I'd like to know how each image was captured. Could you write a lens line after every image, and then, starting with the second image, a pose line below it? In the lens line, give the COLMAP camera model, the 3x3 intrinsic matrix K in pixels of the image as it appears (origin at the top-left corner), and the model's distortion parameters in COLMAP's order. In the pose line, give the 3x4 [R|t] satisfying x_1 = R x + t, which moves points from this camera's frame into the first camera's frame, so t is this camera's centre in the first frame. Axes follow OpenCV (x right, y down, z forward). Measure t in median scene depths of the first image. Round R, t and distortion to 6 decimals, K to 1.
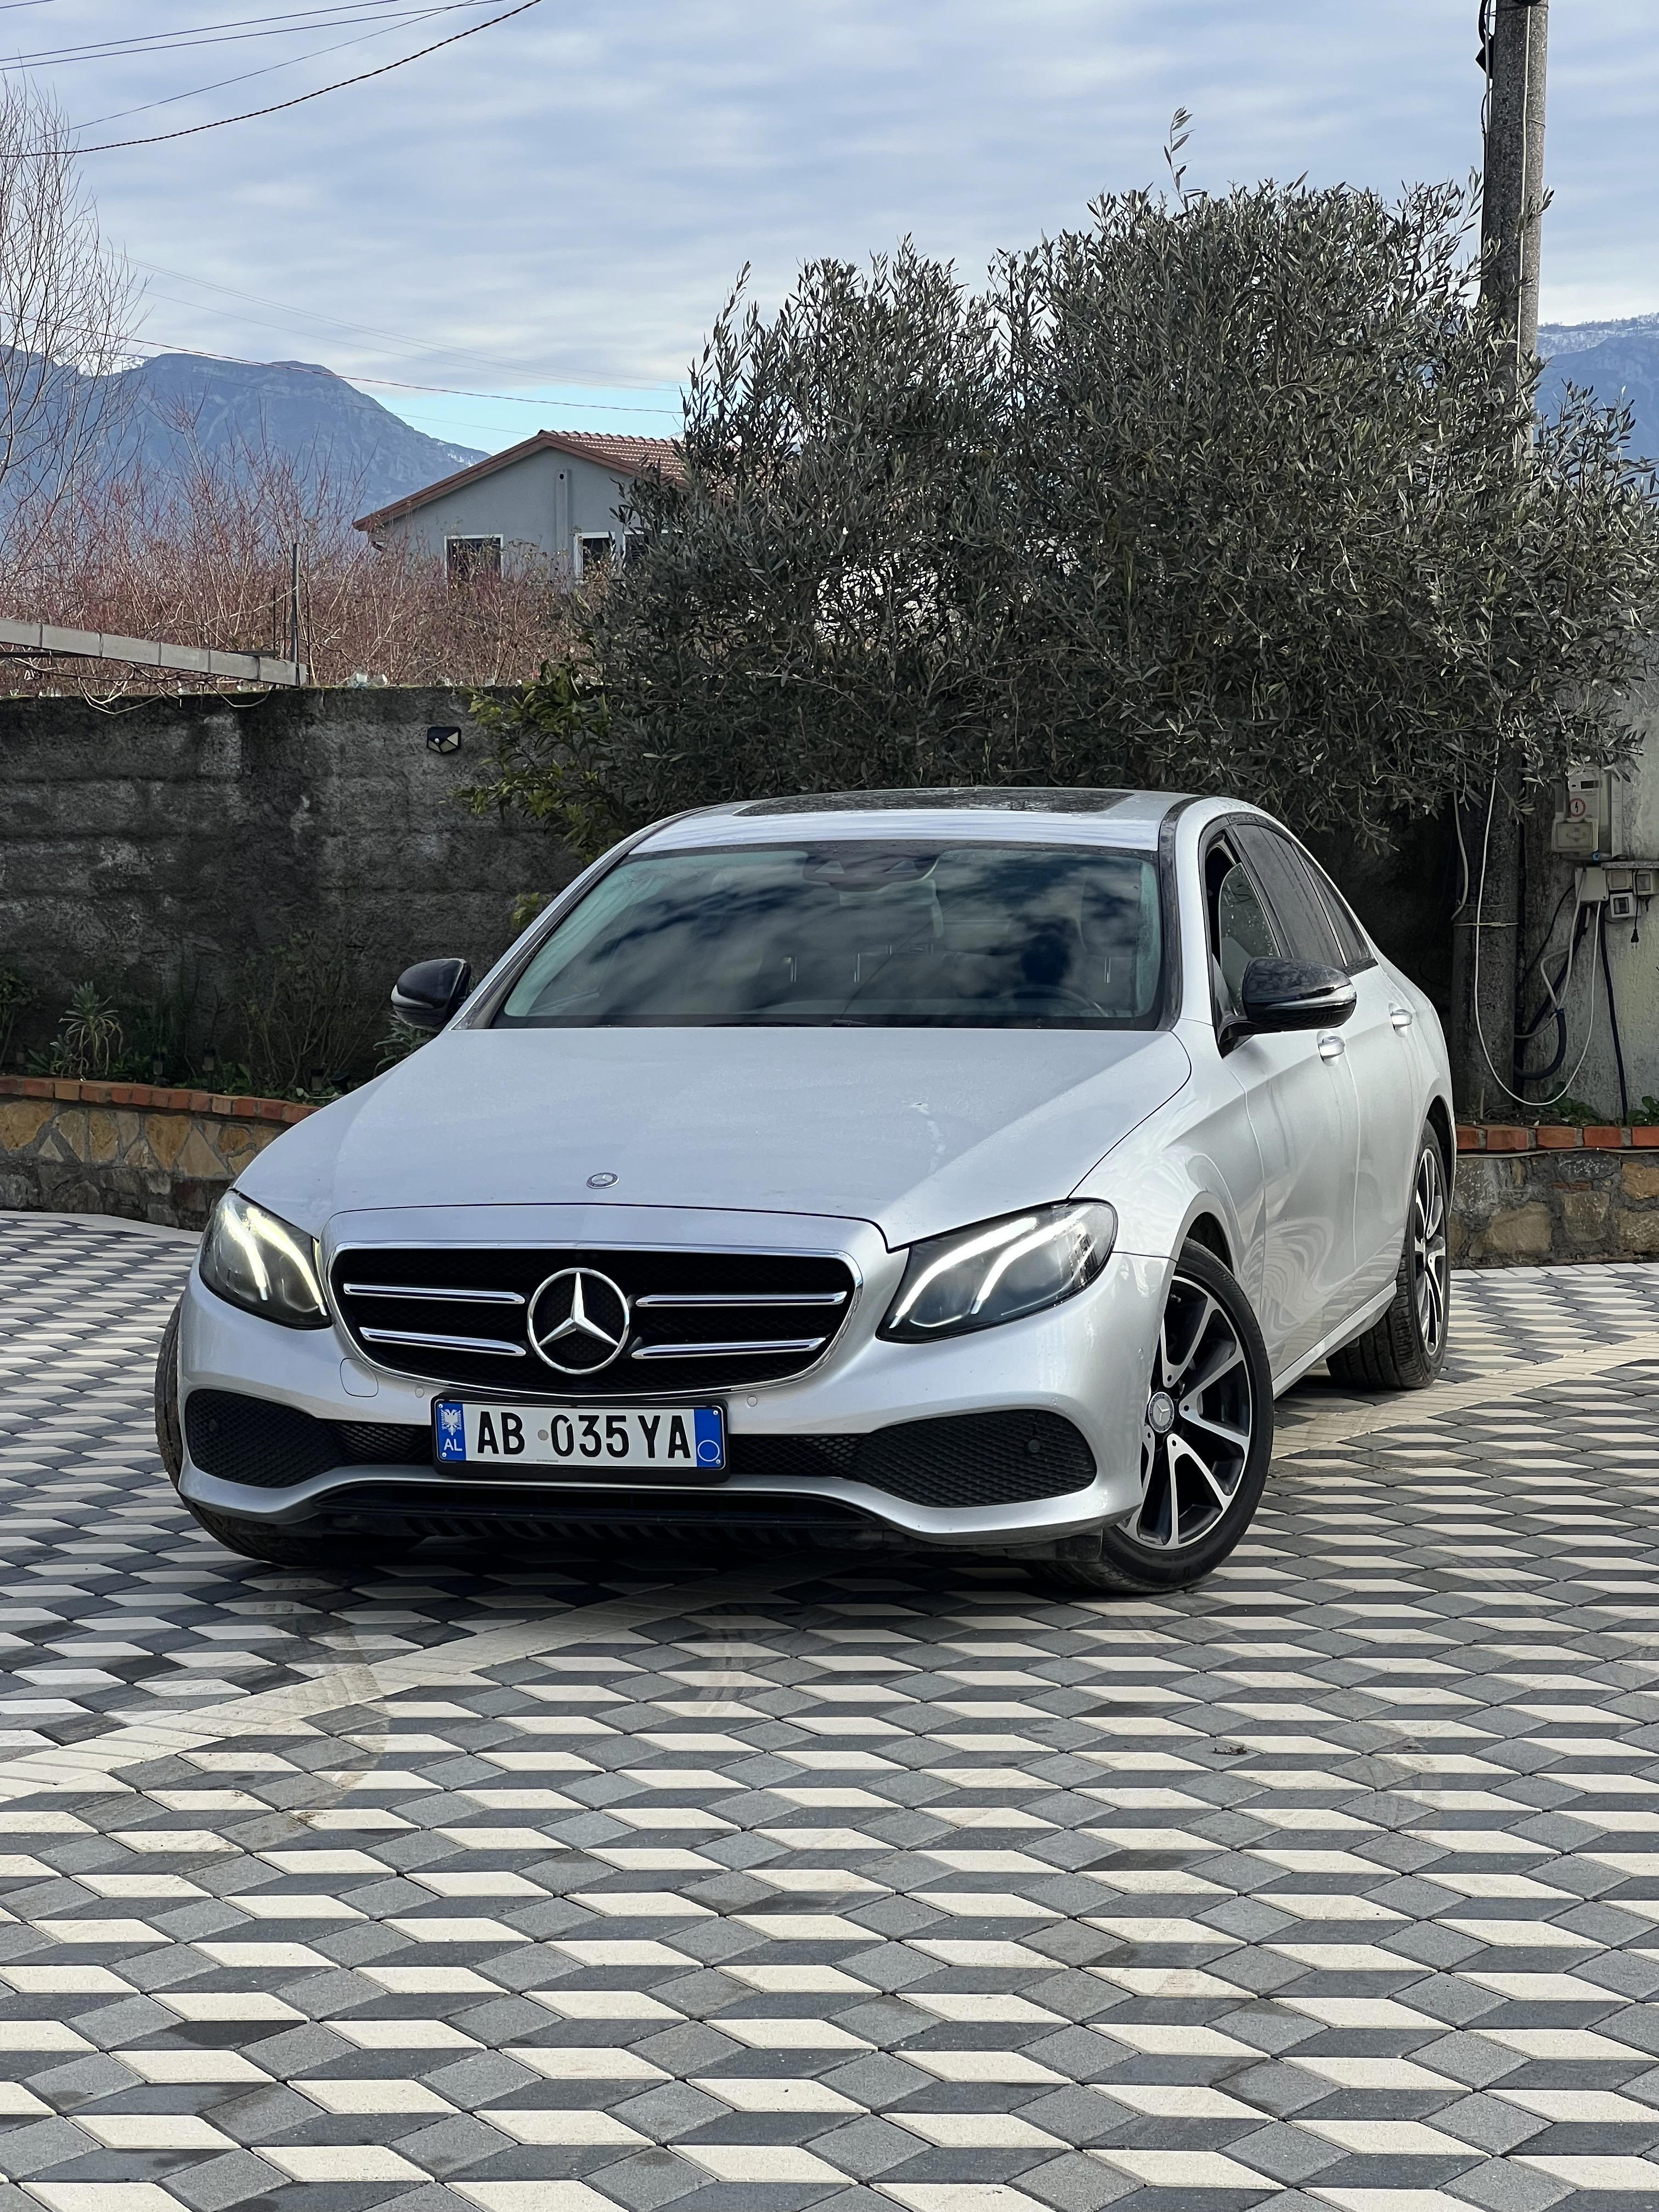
lens RADIAL K [[4998.0, 0, 843.8], [0, 4998.0, 1069.2], [0, 0, 1]] dist [0.280253, 0.000000]
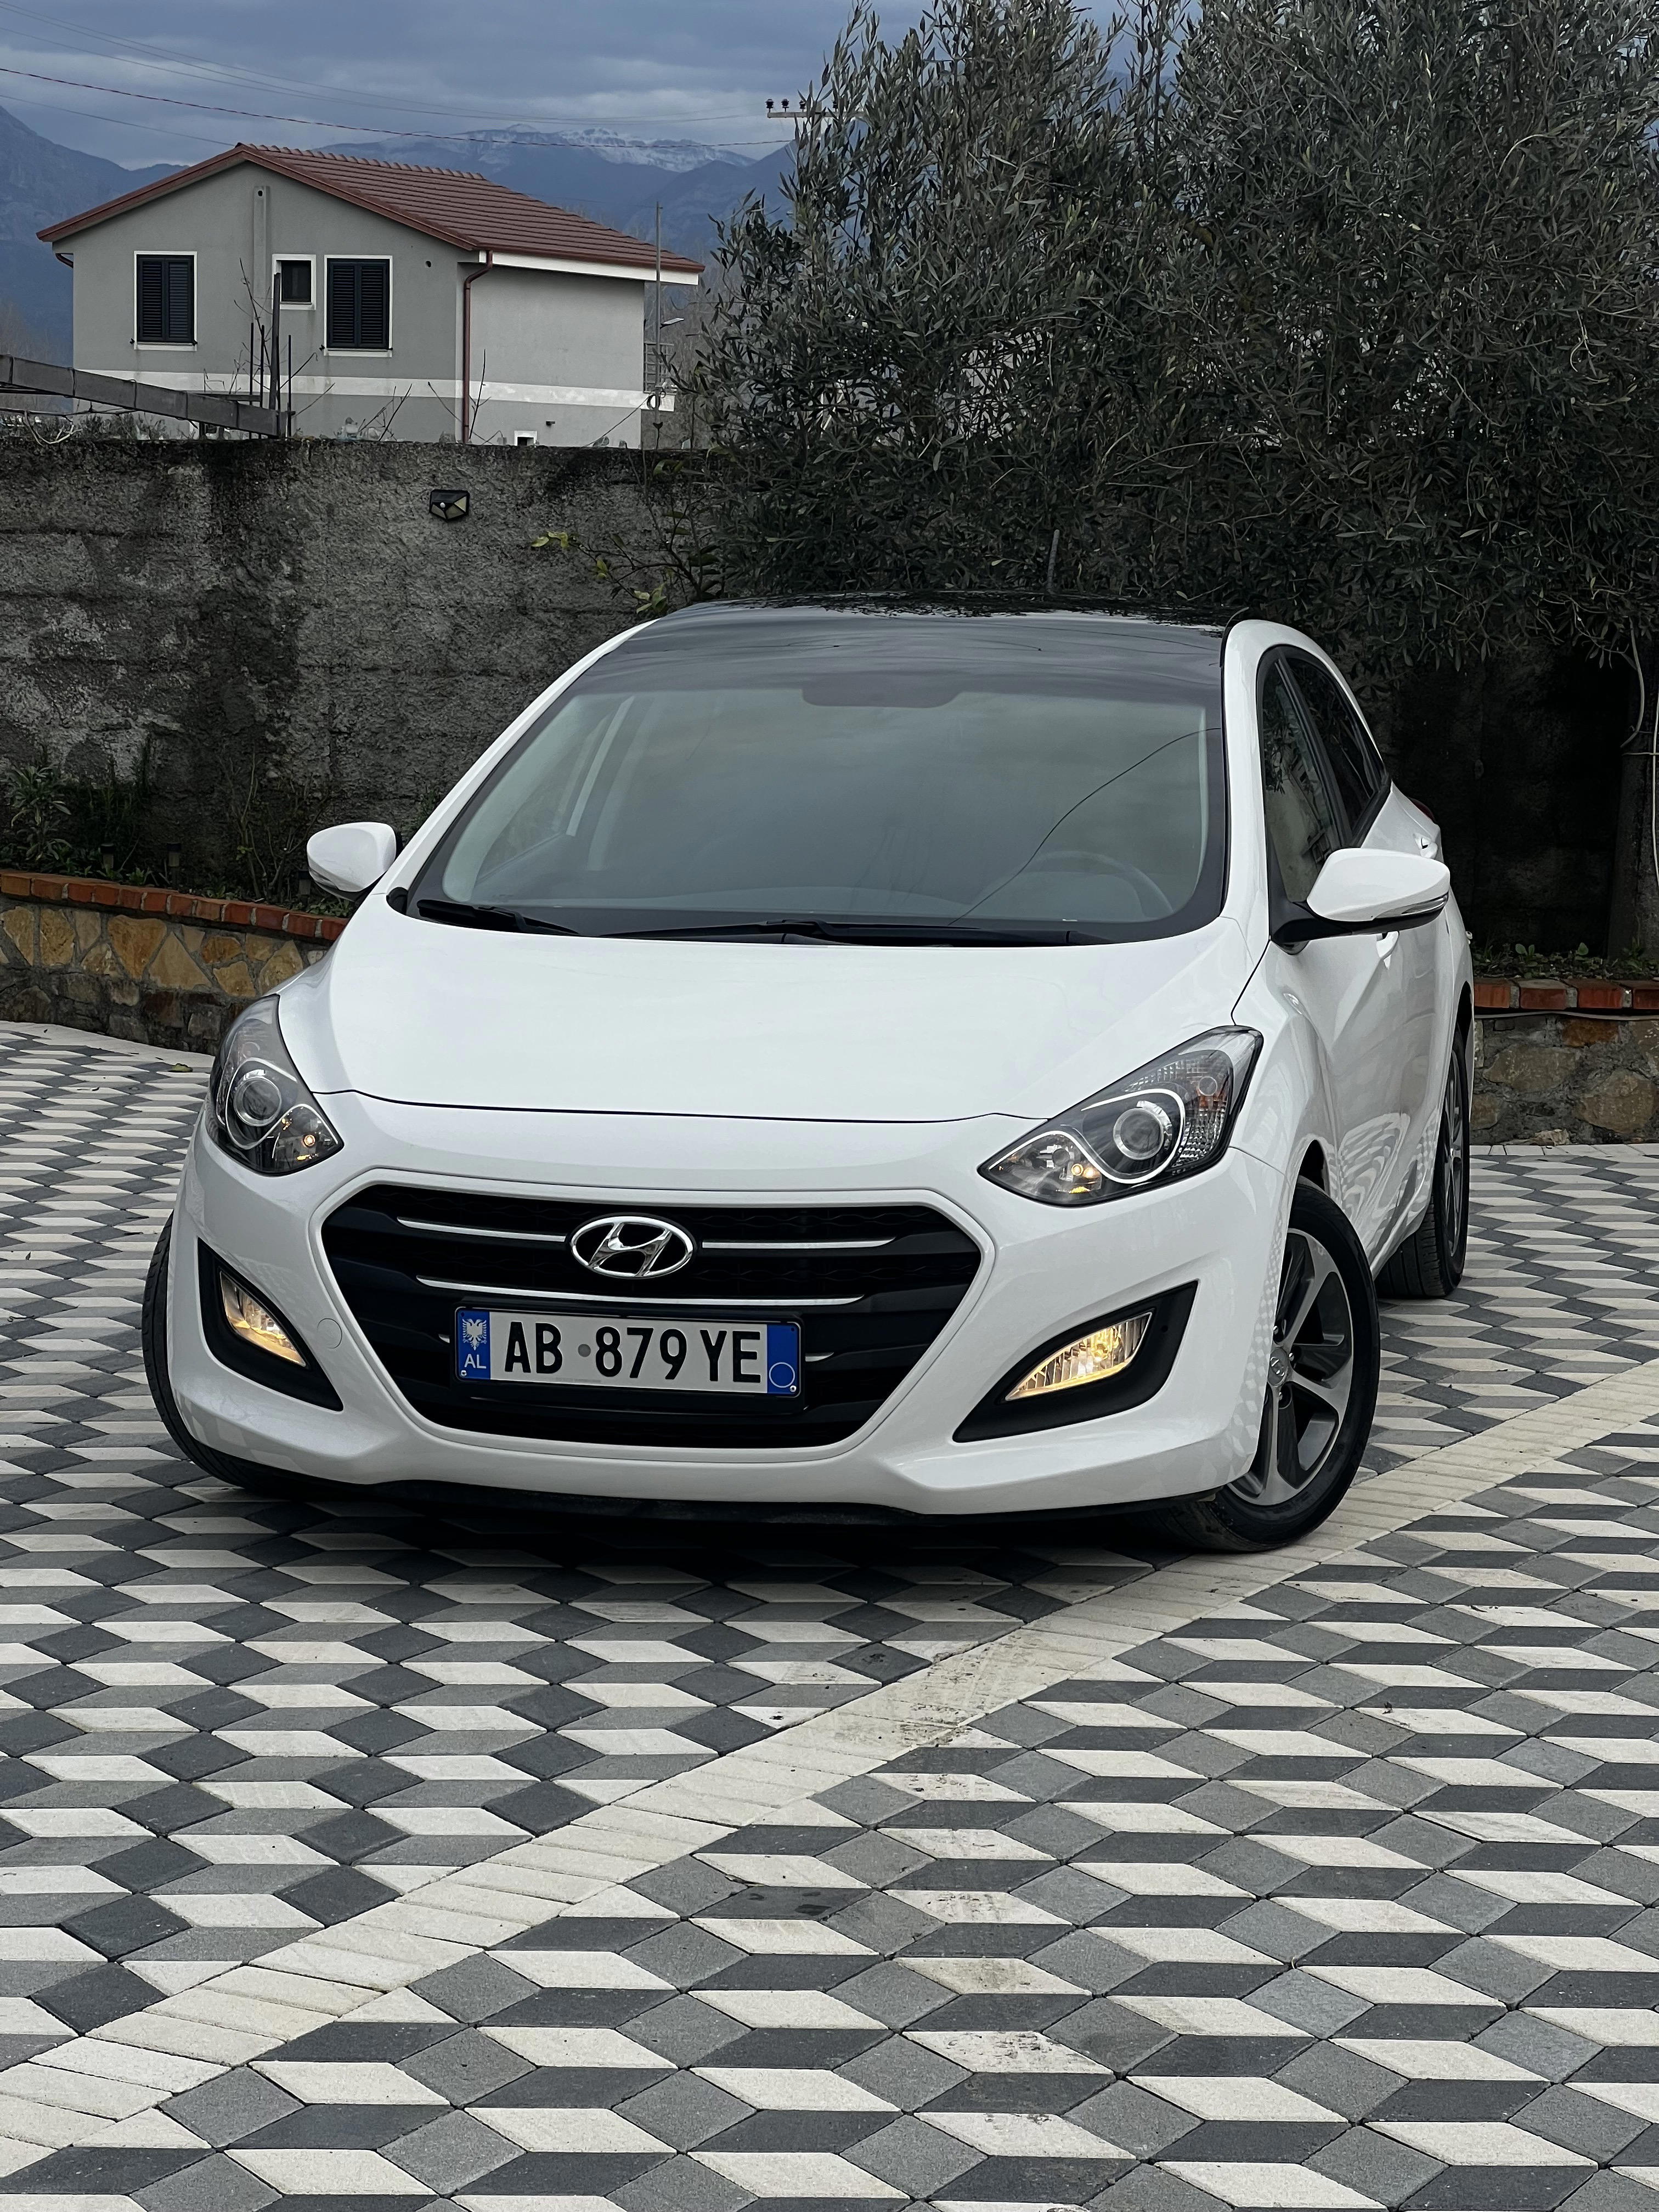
lens RADIAL K [[4998.0, 0, 866.3], [0, 4998.0, 1088.0], [0, 0, 1]] dist [0.280253, 0.000000]
pose [[0.996555, 0.023660, 0.079483, -0.074139], [-0.027951, 0.998186, 0.053323, -0.011655], [-0.078077, -0.055360, 0.995409, 0.096048]]
